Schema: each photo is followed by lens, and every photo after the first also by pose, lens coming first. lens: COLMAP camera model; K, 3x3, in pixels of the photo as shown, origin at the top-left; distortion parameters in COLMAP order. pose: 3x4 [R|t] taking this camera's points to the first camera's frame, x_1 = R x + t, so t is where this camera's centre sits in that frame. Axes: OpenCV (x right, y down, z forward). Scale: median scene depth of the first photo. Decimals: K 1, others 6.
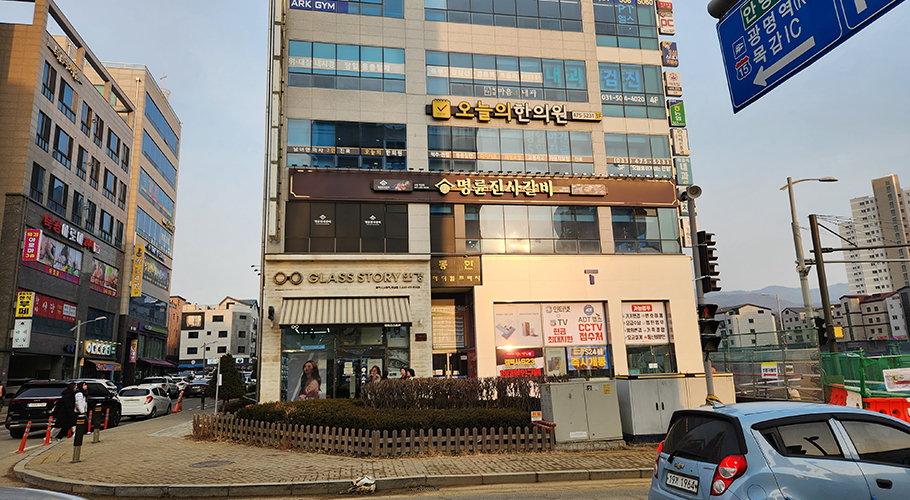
lens RADIAL K [[605.6, 0, 456.0], [0, 605.6, 246.8], [0, 0, 1]] dist [0.062649, -0.002414]
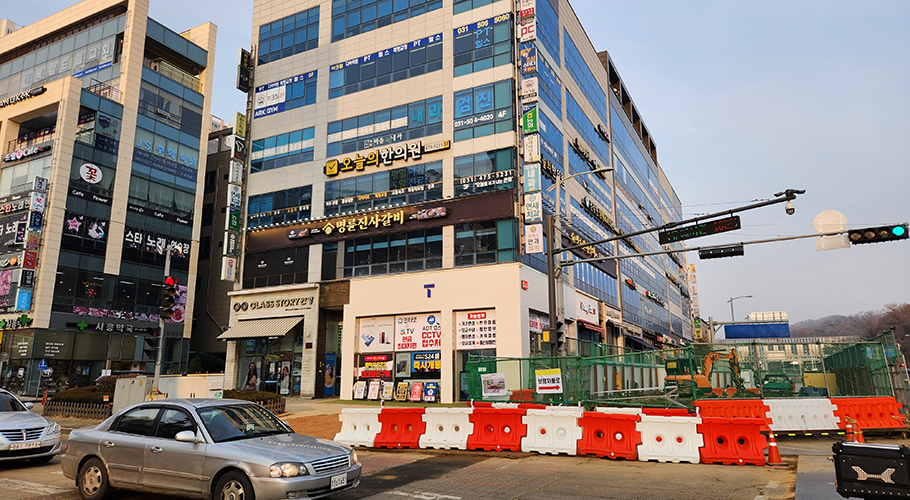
lens RADIAL K [[605.6, 0, 456.4], [0, 605.6, 253.1], [0, 0, 1]] dist [0.062649, -0.002414]
pose [[0.782365, -0.097474, -0.615145, 0.960339], [0.107276, 0.994006, -0.021070, 0.008593], [0.613512, -0.049507, 0.788132, 0.138421]]
